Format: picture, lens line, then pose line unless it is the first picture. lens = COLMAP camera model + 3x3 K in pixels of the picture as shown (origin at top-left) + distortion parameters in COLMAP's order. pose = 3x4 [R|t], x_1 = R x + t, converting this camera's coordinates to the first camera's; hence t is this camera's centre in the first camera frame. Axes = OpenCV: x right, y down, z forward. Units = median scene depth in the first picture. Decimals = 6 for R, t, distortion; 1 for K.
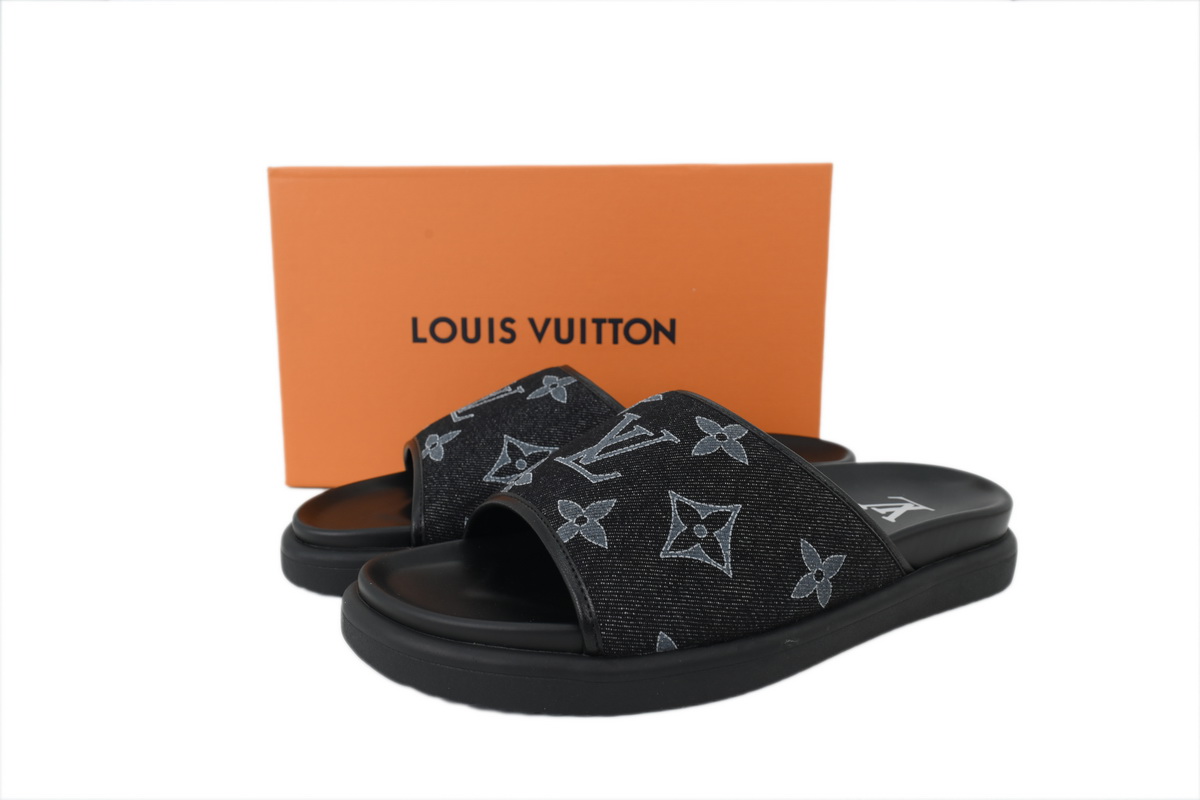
lens RADIAL K [[960.2, 0, 600.0], [0, 960.2, 400.0], [0, 0, 1]] dist [-0.054892, -0.001878]
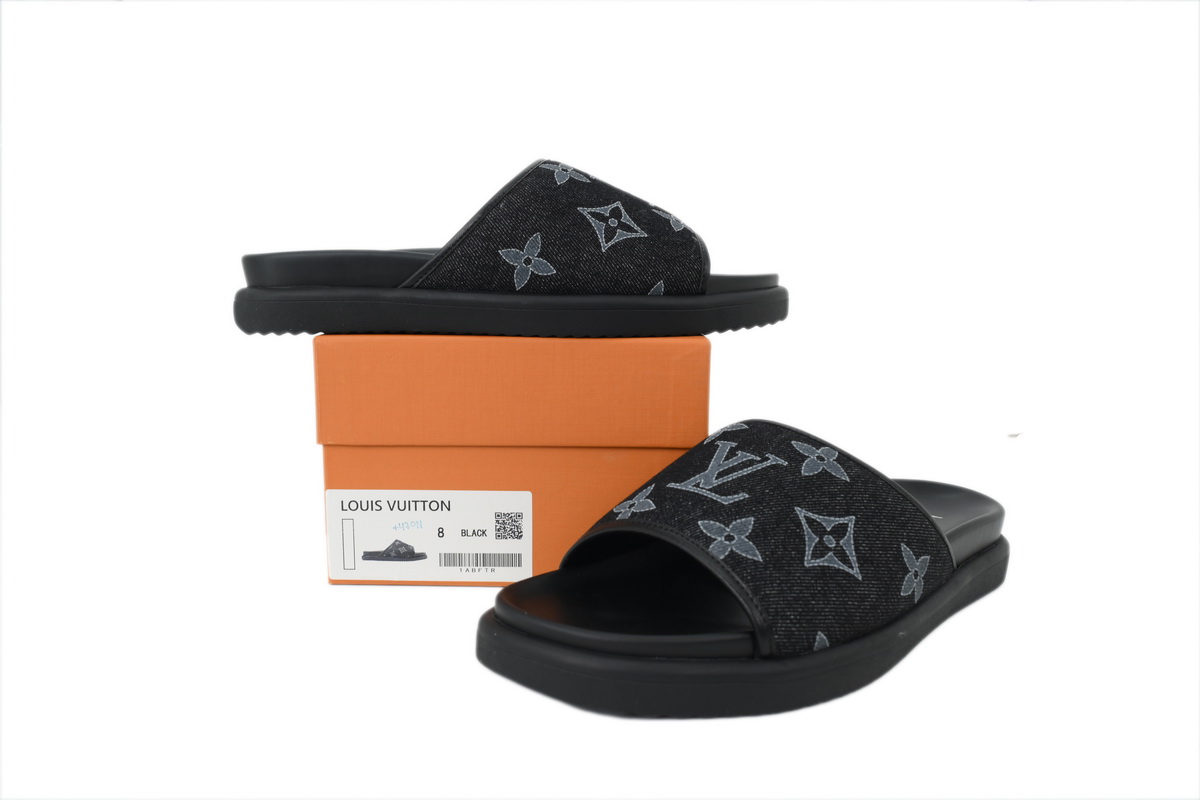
lens RADIAL K [[960.2, 0, 600.0], [0, 960.2, 400.0], [0, 0, 1]] dist [-0.054892, -0.001878]
pose [[0.968548, -0.021186, 0.247923, -0.431224], [0.032864, 0.998532, -0.043057, 0.010842], [-0.246647, 0.049851, 0.967822, -0.027433]]
